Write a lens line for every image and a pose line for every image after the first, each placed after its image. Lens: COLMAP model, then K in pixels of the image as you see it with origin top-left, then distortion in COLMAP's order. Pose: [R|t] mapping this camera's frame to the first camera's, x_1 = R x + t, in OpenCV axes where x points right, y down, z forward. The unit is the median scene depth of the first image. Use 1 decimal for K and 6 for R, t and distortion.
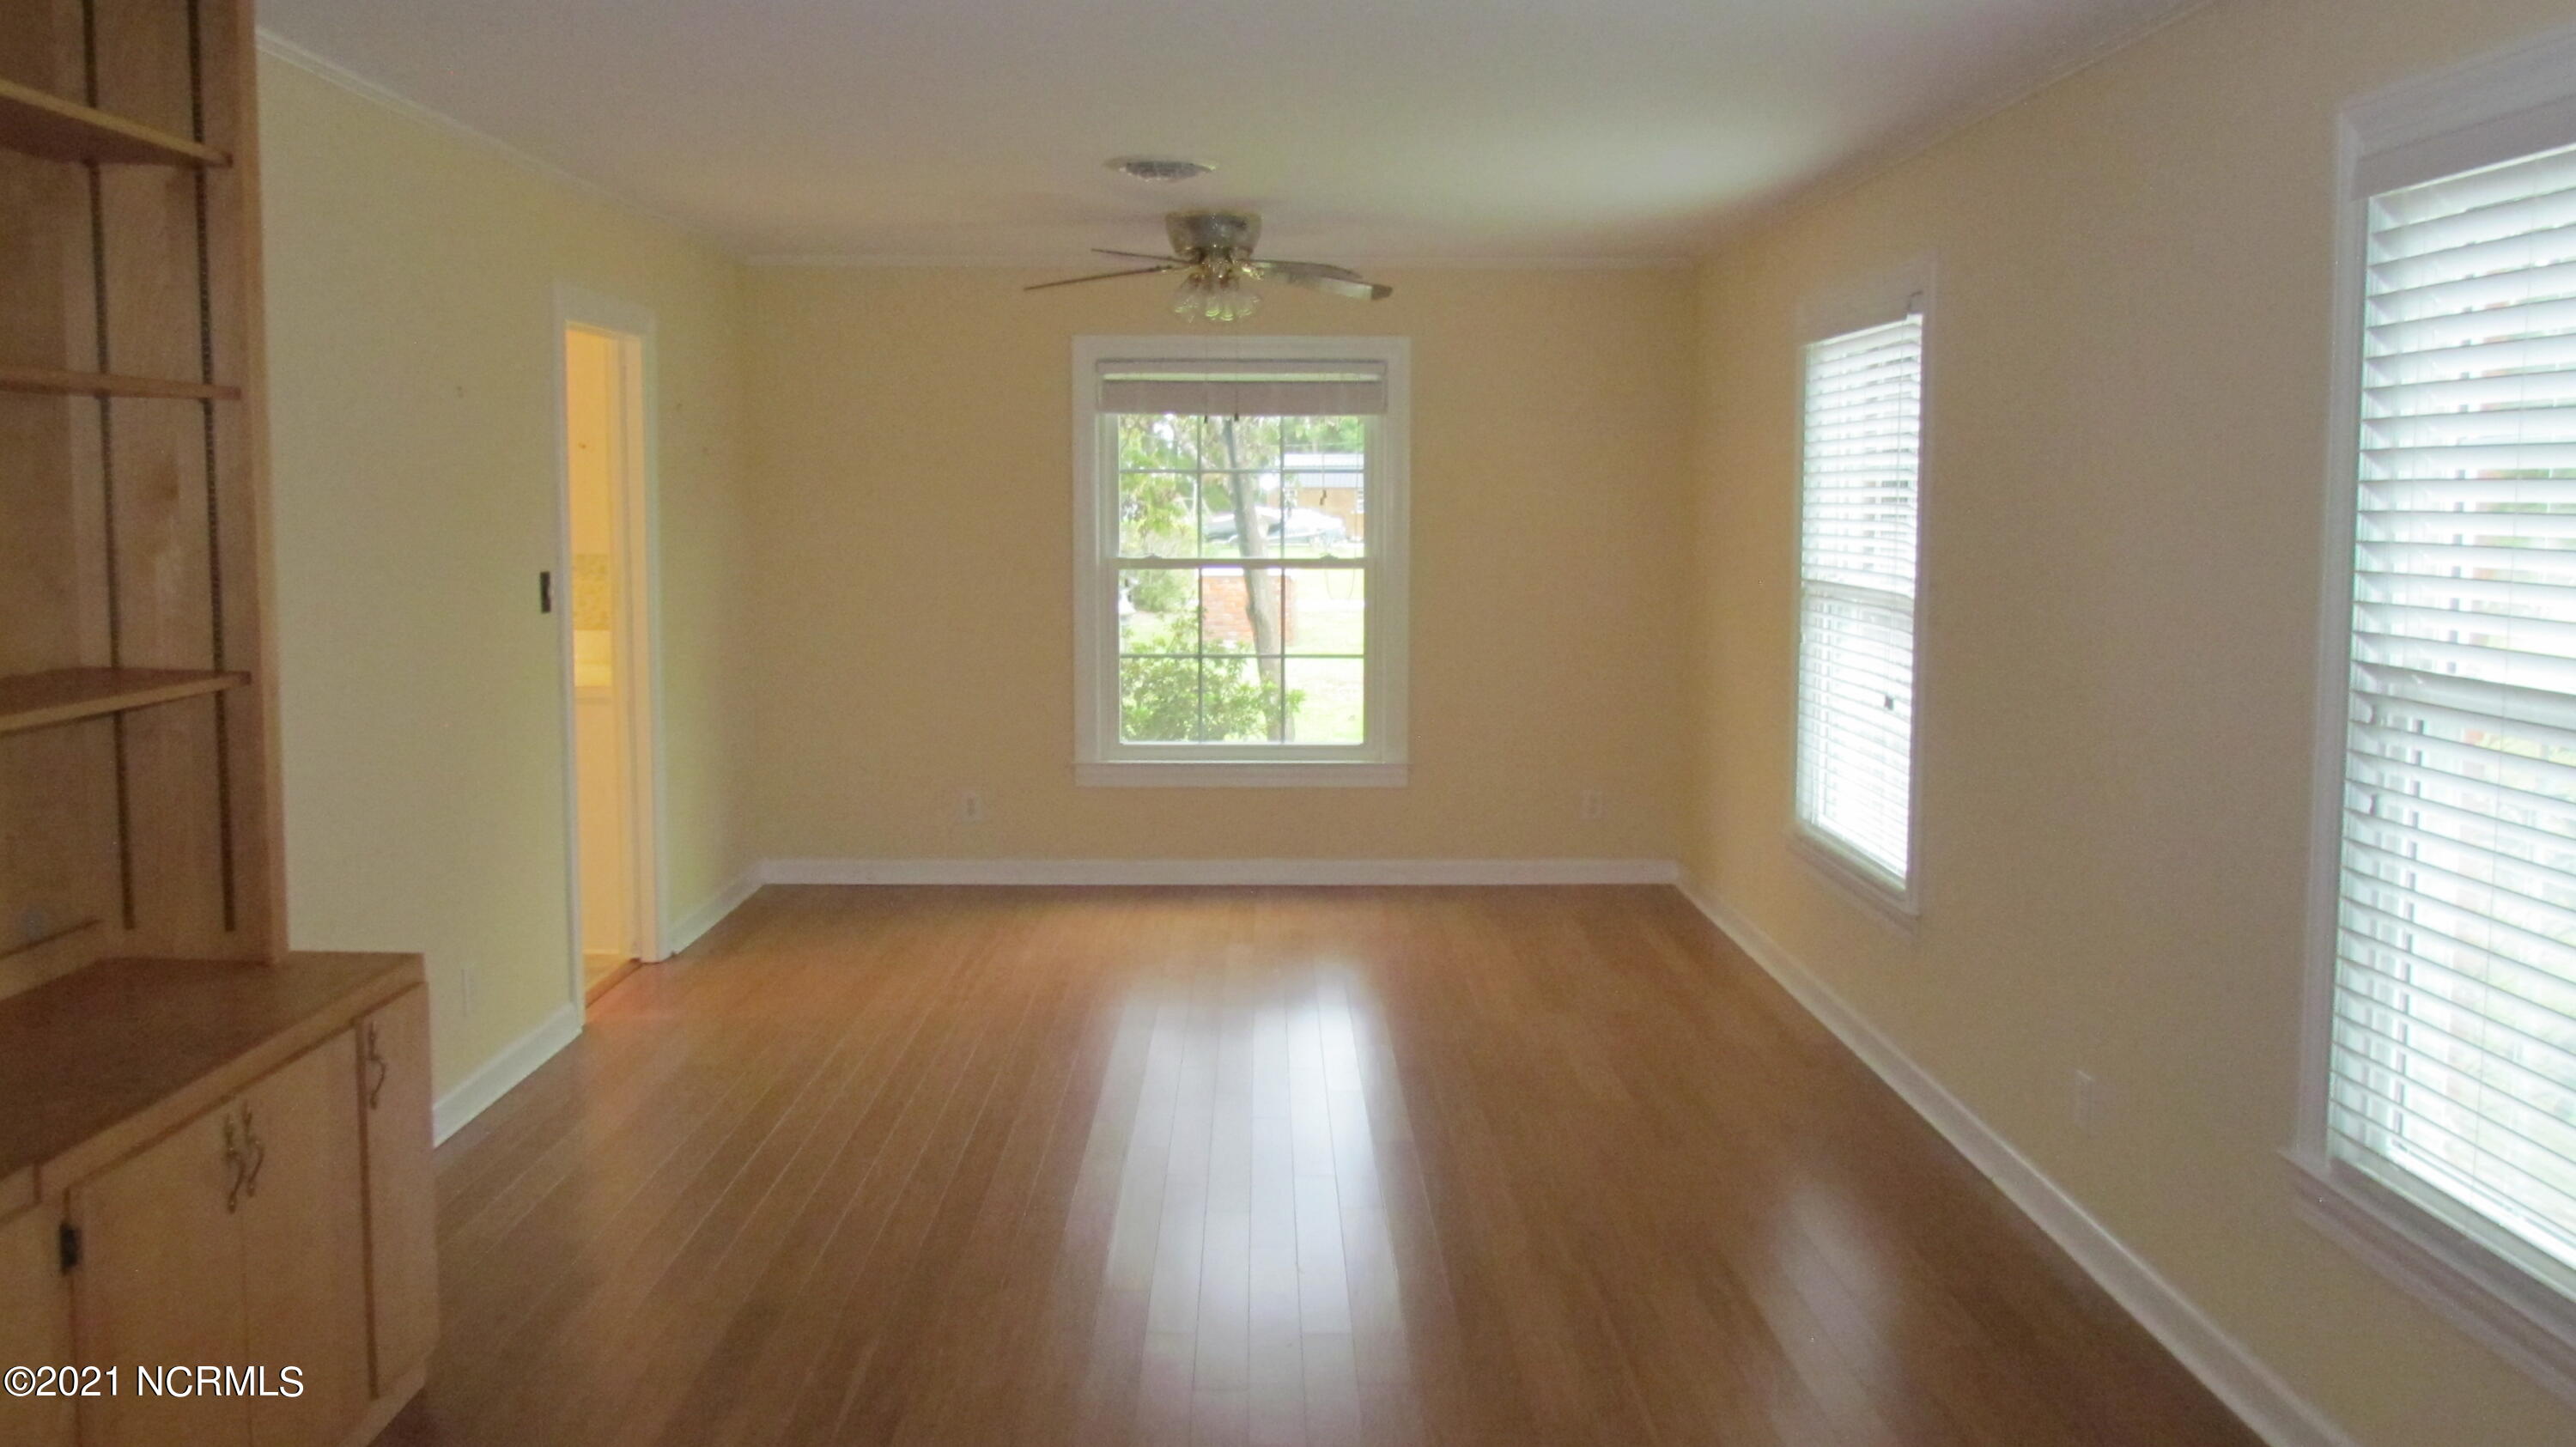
lens RADIAL K [[2078.4, 0, 1290.1], [0, 2078.4, 726.9], [0, 0, 1]] dist [-0.040414, 0.018029]
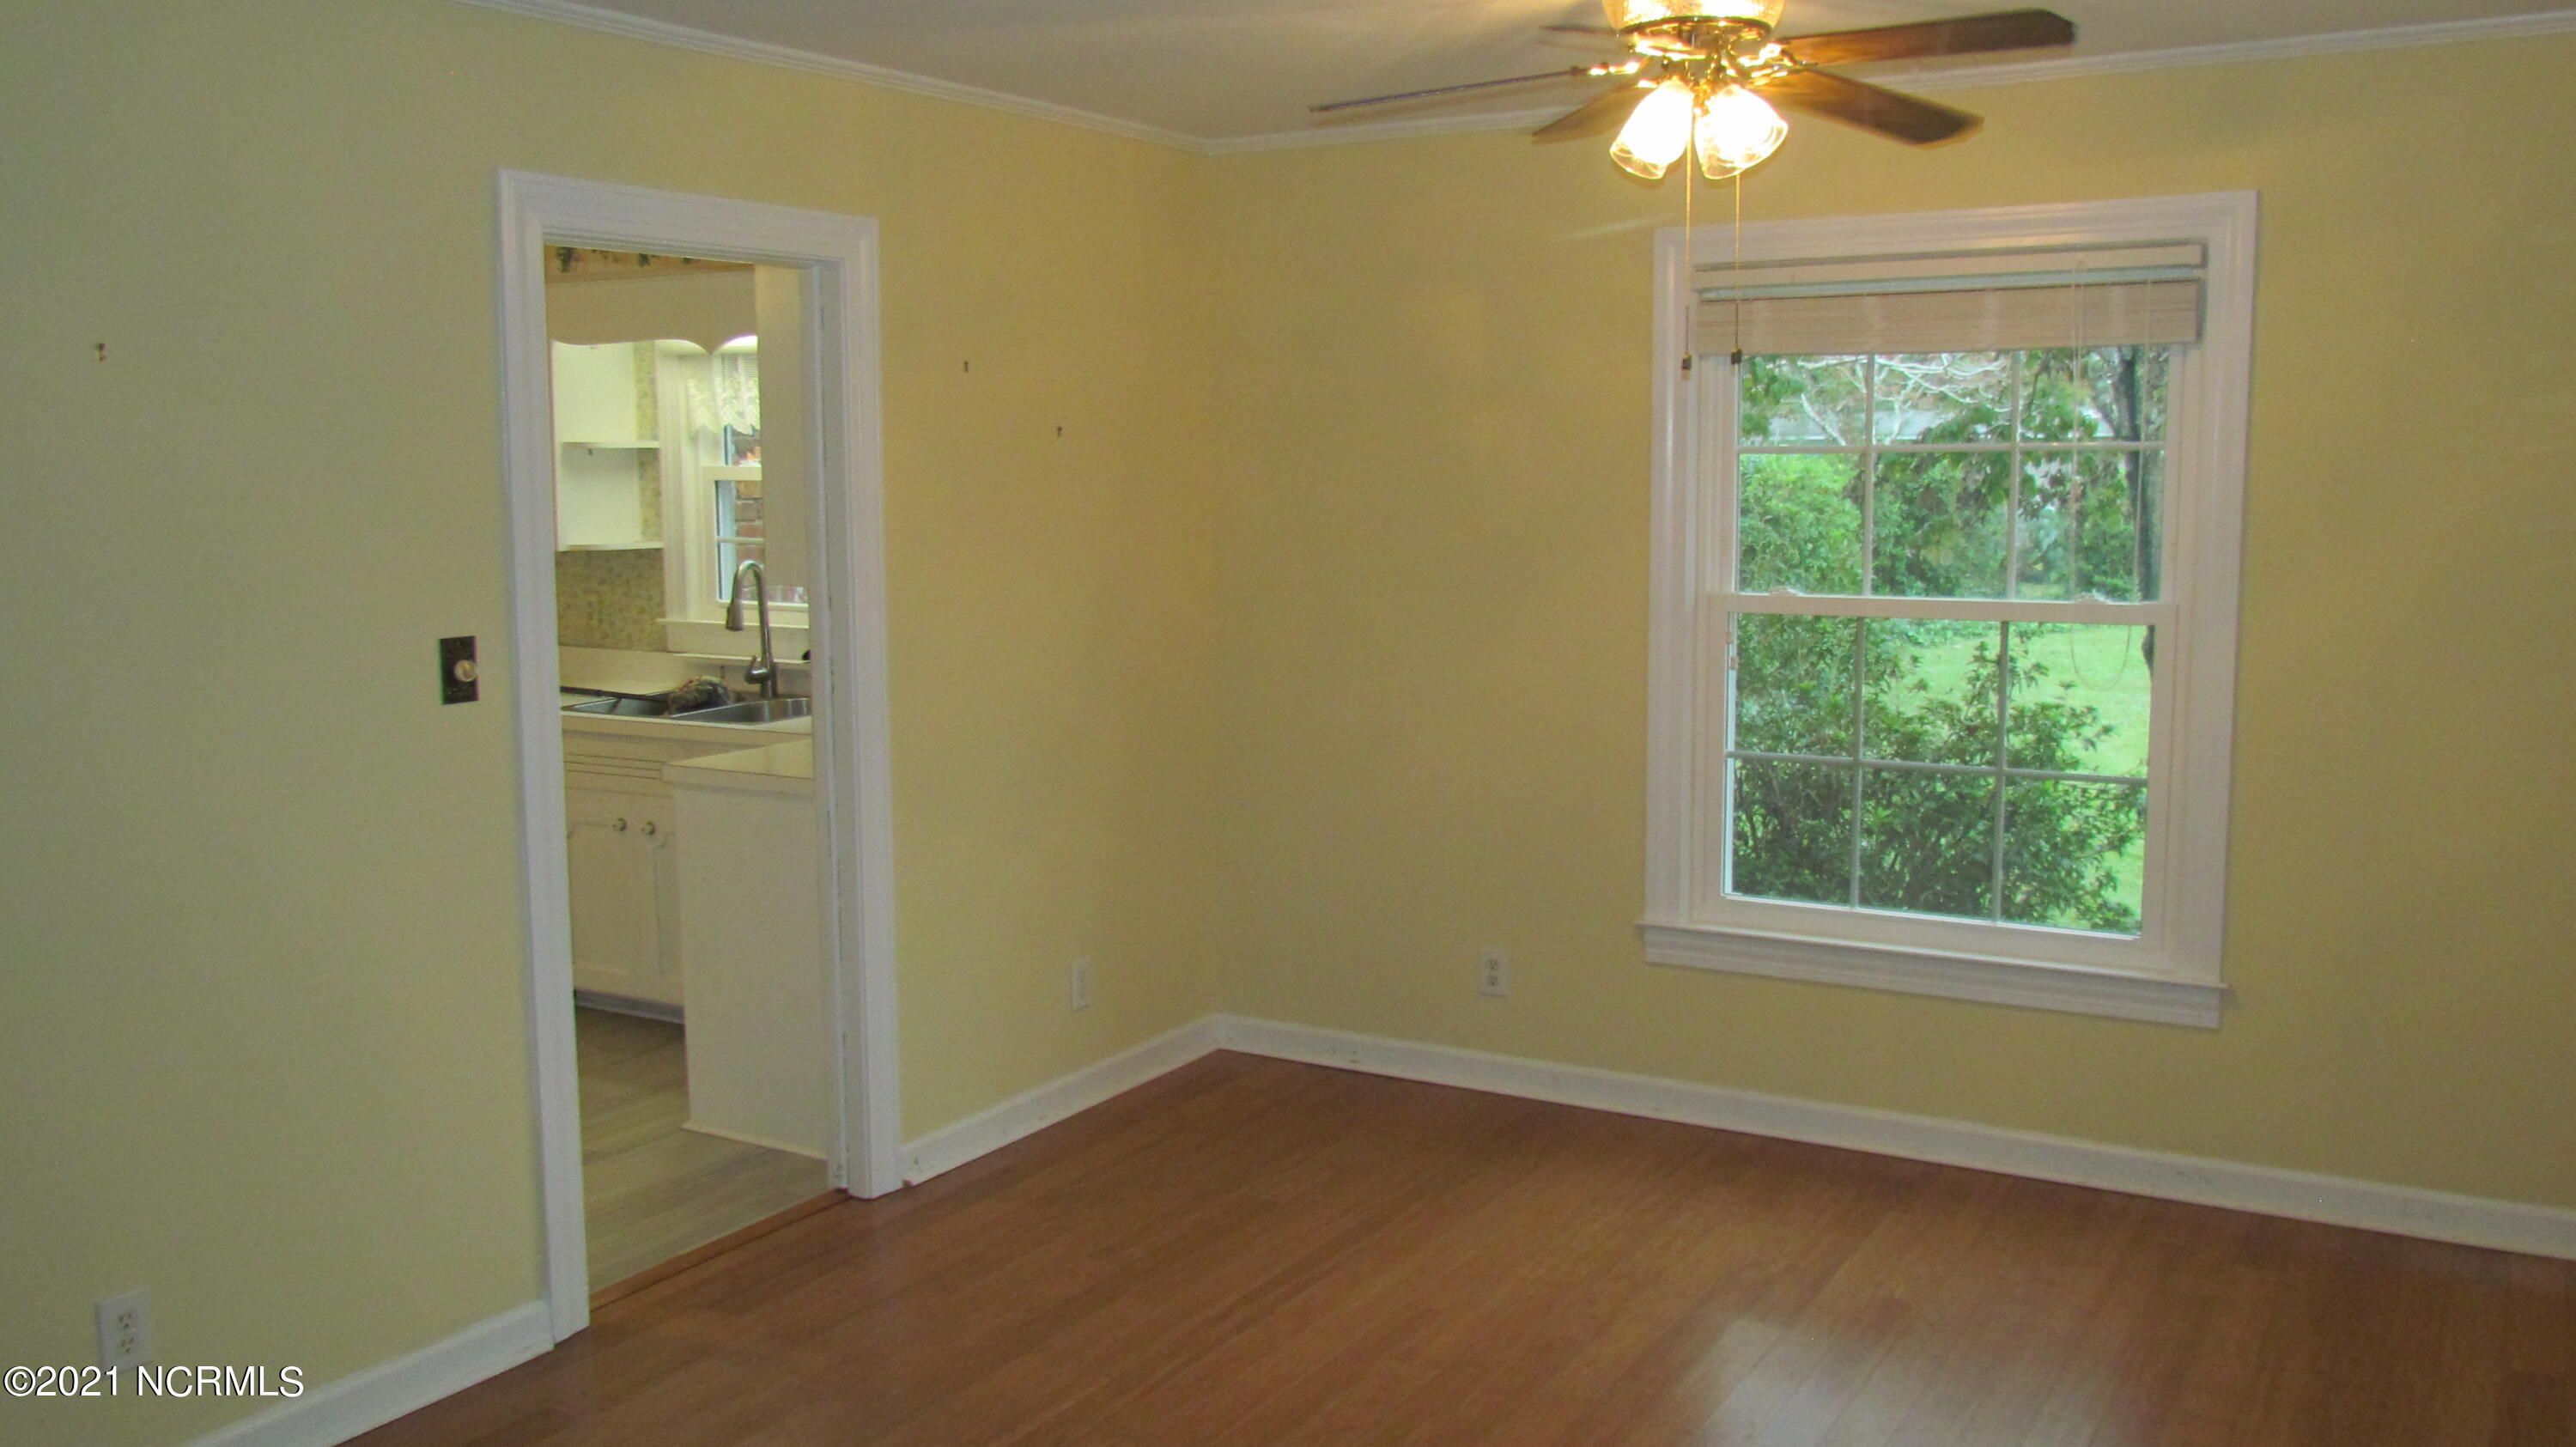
lens RADIAL K [[2078.4, 0, 1290.1], [0, 2078.4, 726.9], [0, 0, 1]] dist [-0.040414, 0.018029]
pose [[0.854212, 0.057857, -0.516695, 0.123543], [-0.049287, 0.998325, 0.030305, -0.055021], [0.517583, -0.000421, 0.855633, 0.416339]]
